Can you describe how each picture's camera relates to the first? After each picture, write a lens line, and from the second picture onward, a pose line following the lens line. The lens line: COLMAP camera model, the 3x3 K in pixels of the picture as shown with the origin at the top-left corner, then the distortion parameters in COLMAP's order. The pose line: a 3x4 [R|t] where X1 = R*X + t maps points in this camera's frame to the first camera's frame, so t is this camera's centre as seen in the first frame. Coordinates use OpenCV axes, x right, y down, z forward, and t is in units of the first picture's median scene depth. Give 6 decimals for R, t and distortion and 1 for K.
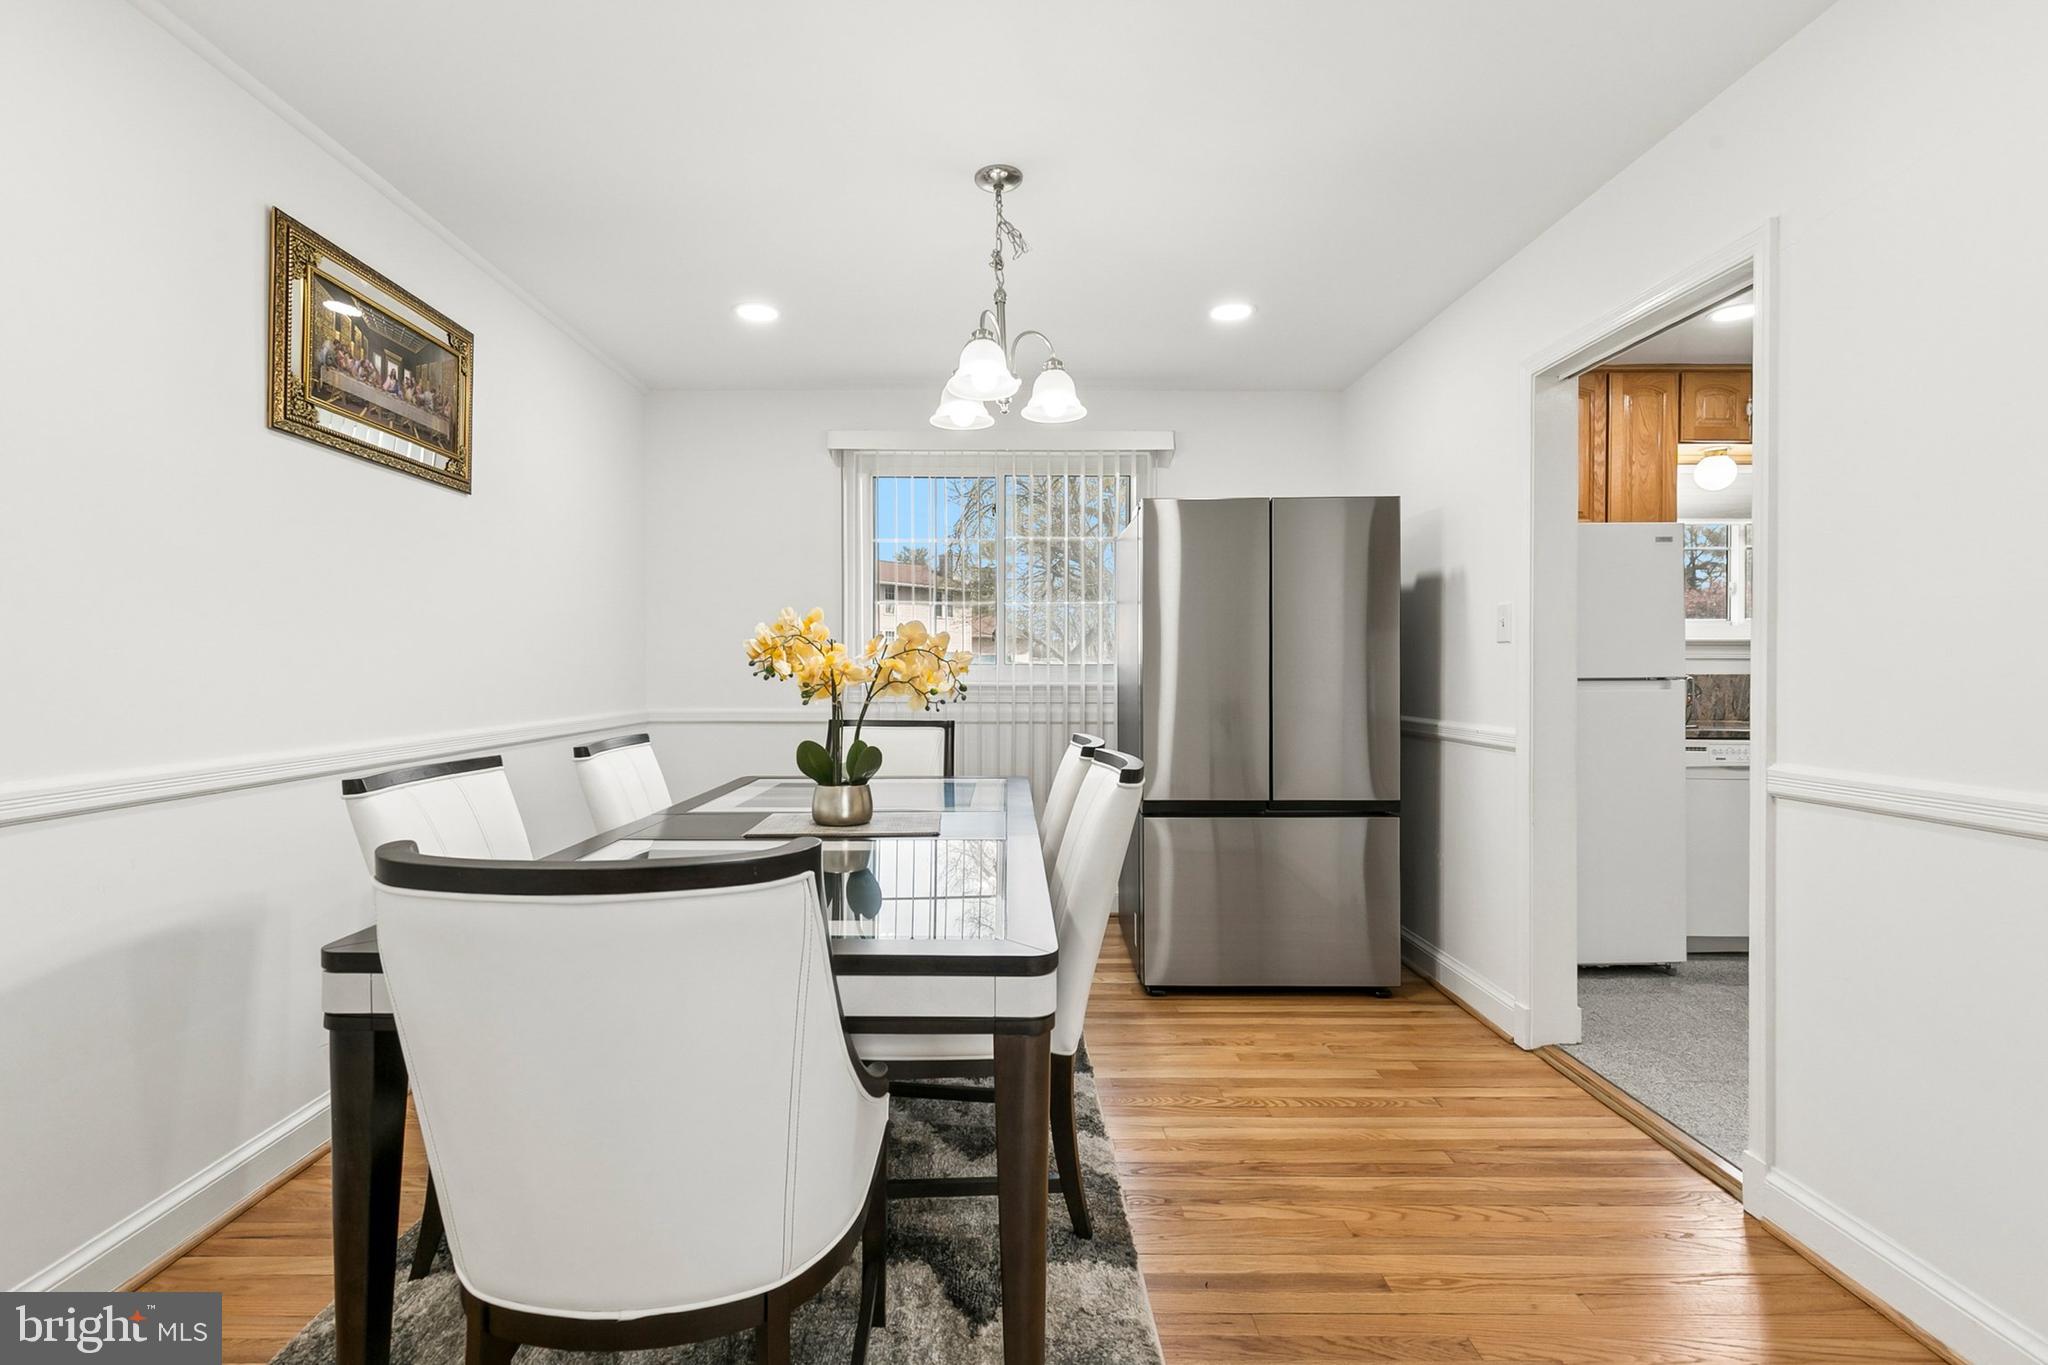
lens RADIAL K [[932.2, 0, 1019.4], [0, 932.2, 678.0], [0, 0, 1]] dist [-0.004321, -0.001808]
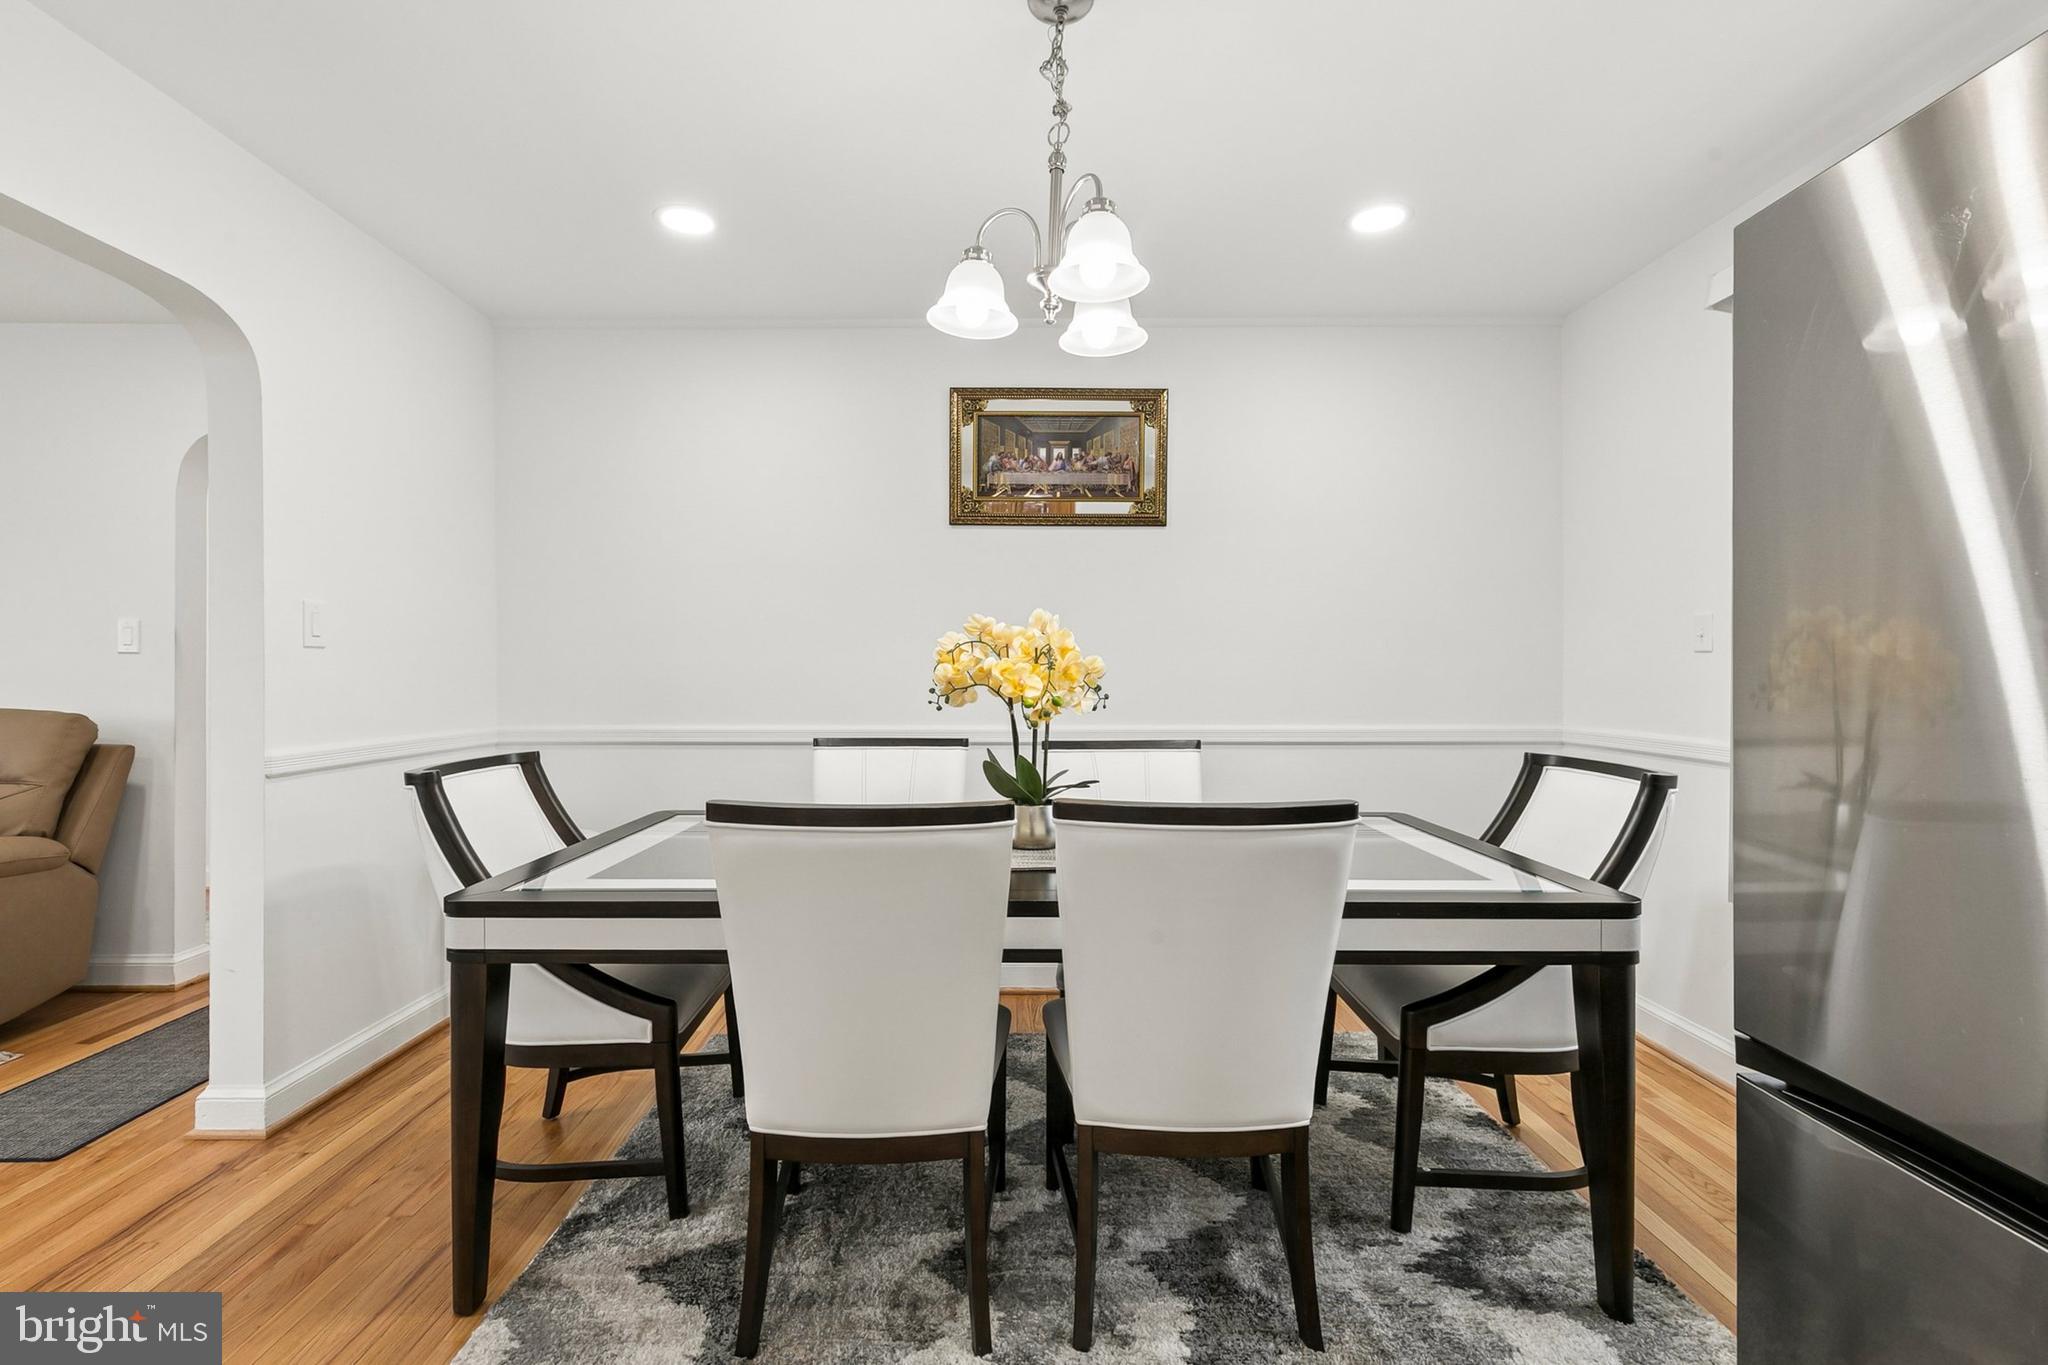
lens RADIAL K [[932.2, 0, 1022.9], [0, 932.2, 674.4], [0, 0, 1]] dist [-0.004321, -0.001808]
pose [[0.007605, 0.001316, -0.999970, 0.675619], [-0.002452, 0.999996, 0.001297, -0.012159], [0.999968, 0.002442, 0.007608, 0.932746]]
